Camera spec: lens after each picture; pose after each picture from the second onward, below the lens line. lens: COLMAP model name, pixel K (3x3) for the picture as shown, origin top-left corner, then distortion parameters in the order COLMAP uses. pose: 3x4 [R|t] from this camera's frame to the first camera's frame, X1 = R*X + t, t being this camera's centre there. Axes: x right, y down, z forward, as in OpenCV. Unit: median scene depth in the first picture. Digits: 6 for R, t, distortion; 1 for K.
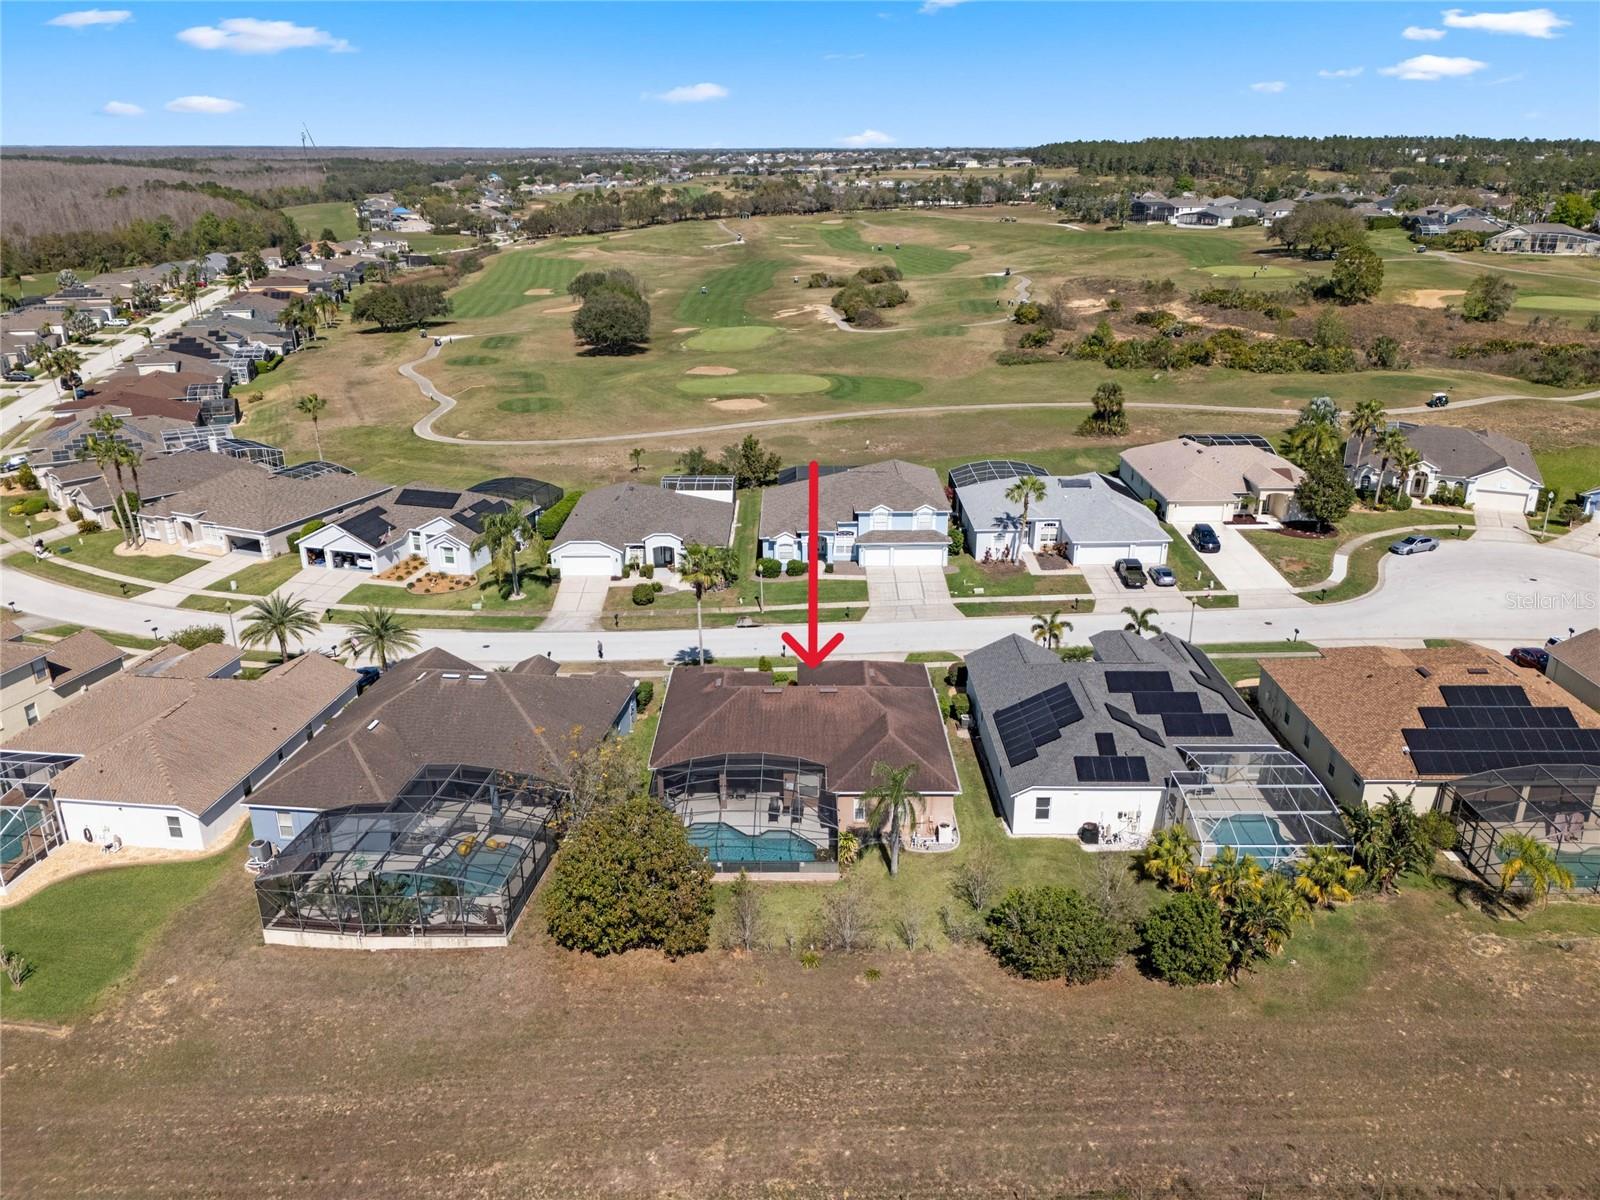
lens RADIAL K [[1162.8, 0, 805.3], [0, 1162.8, 625.1], [0, 0, 1]] dist [0.076312, -0.068087]
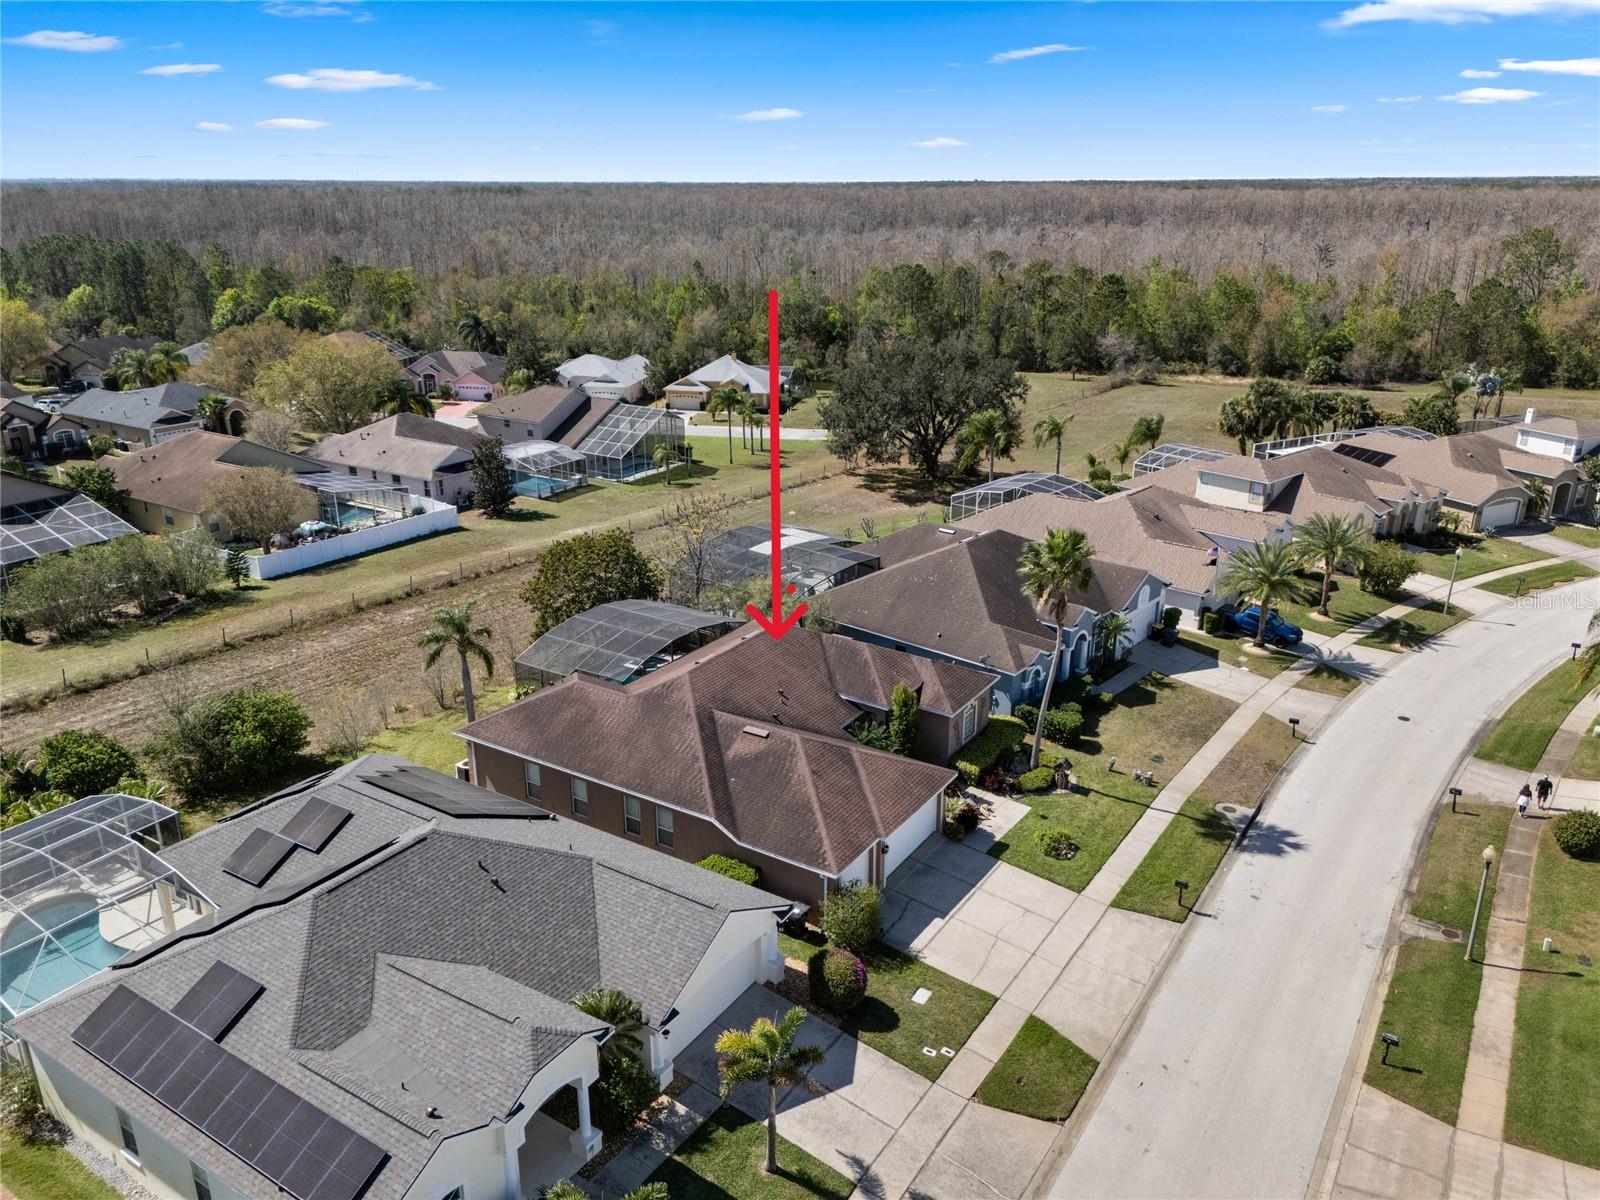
lens RADIAL K [[1162.8, 0, 805.3], [0, 1162.8, 625.1], [0, 0, 1]] dist [0.076312, -0.068087]
pose [[-0.545320, 0.297888, -0.783511, 0.352953], [-0.315886, 0.792778, 0.521267, -0.228006], [0.776429, 0.531757, -0.338219, 0.846896]]
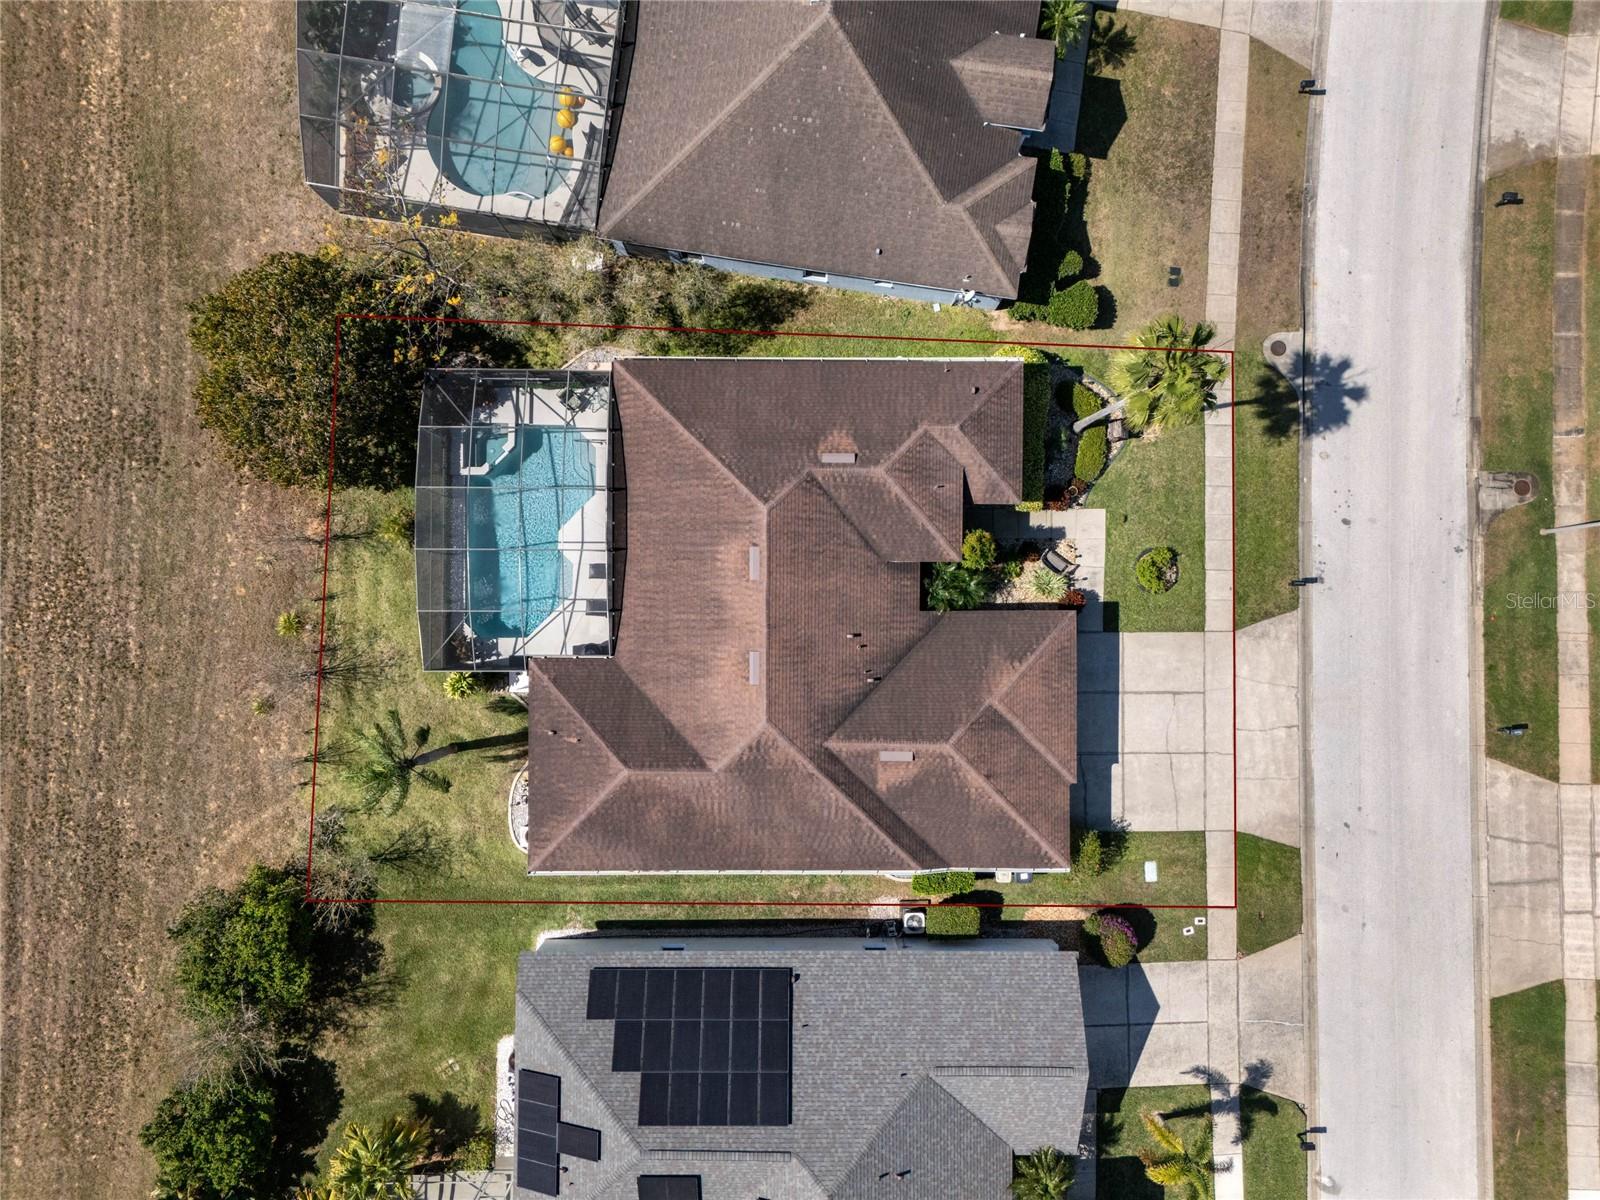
lens RADIAL K [[1162.8, 0, 805.3], [0, 1162.8, 625.1], [0, 0, 1]] dist [0.076312, -0.068087]
pose [[-0.009072, 0.999937, 0.006564, -0.001036], [-0.381576, -0.009529, 0.924288, -0.294195], [0.924293, 0.005880, 0.381639, 0.545462]]
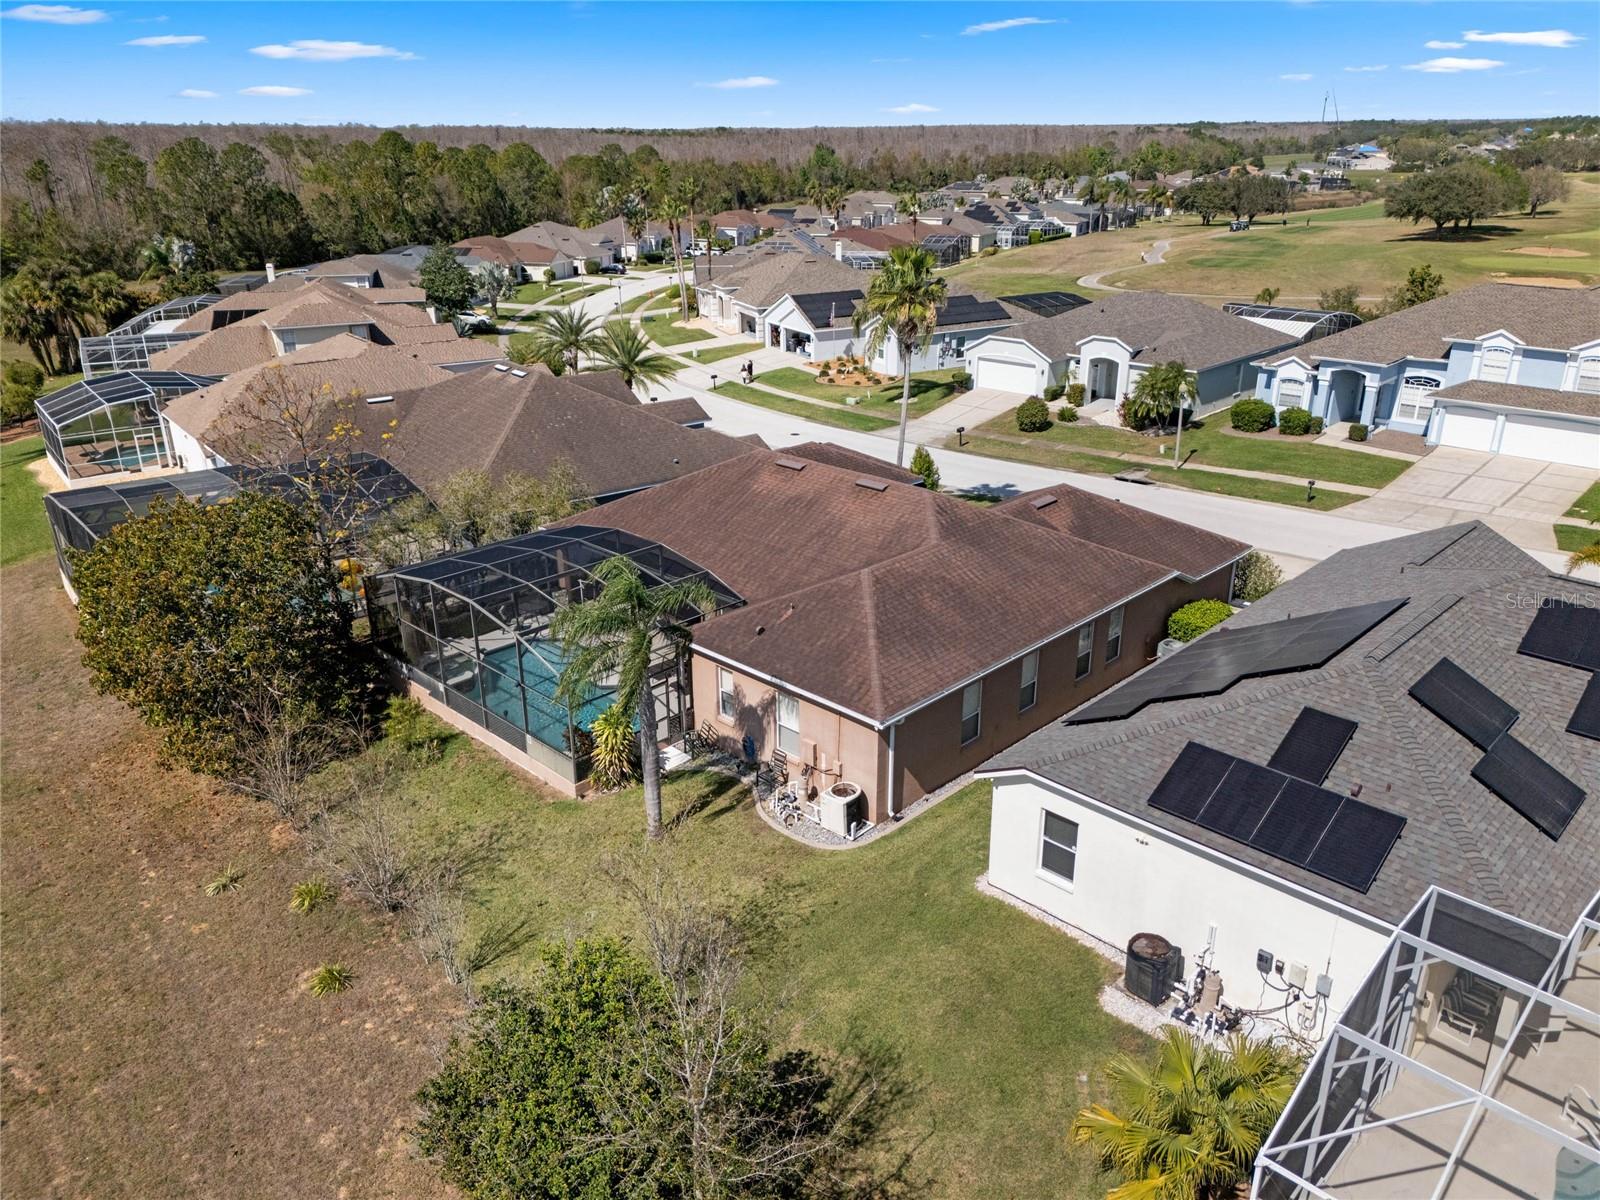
lens RADIAL K [[1162.8, 0, 805.3], [0, 1162.8, 625.1], [0, 0, 1]] dist [0.076312, -0.068087]
pose [[0.713532, 0.271925, -0.645700, 0.221699], [-0.261217, 0.958410, 0.114959, 0.043376], [0.650105, 0.086641, 0.754888, 0.411454]]
